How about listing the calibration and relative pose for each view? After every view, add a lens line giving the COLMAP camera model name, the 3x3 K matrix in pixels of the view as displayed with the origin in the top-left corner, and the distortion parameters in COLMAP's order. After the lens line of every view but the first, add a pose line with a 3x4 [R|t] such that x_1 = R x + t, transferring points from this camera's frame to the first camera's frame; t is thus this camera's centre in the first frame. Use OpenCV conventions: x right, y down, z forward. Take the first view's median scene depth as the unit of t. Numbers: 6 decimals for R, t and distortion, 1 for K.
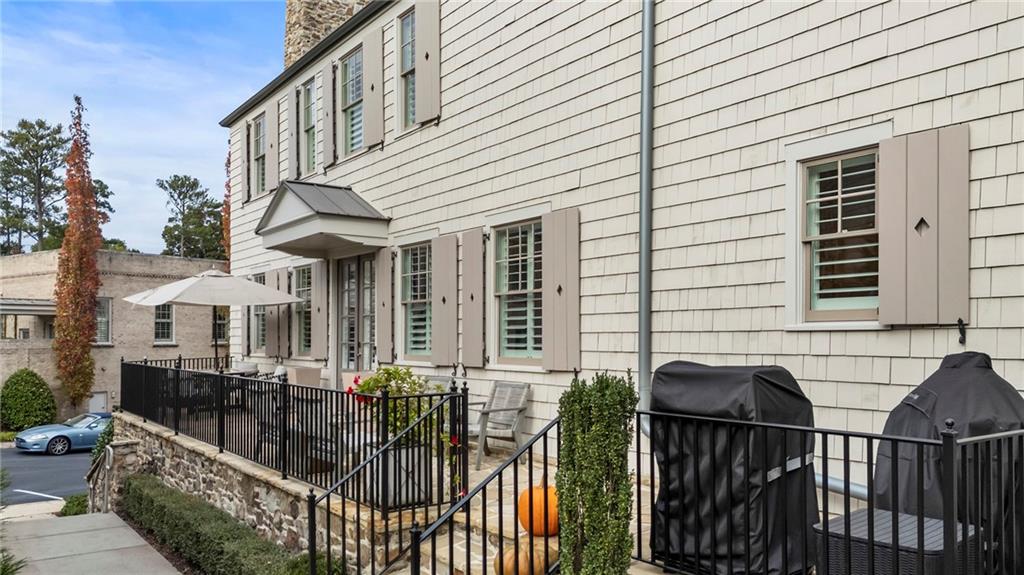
lens RADIAL K [[763.3, 0, 526.3], [0, 763.3, 338.0], [0, 0, 1]] dist [0.024252, -0.000330]
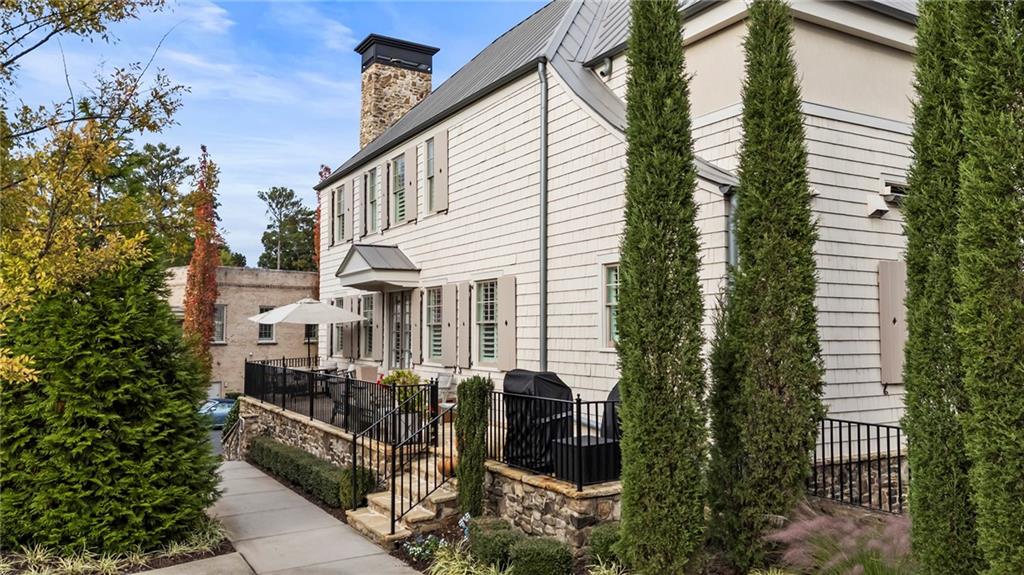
lens RADIAL K [[746.7, 0, 512.0], [0, 746.7, 287.5], [0, 0, 1]] dist [0.114577, -0.161930]
pose [[0.992962, -0.008348, -0.118138, 0.156267], [0.001635, 0.998384, -0.056799, -0.029228], [0.118422, 0.056206, 0.991371, -0.399645]]
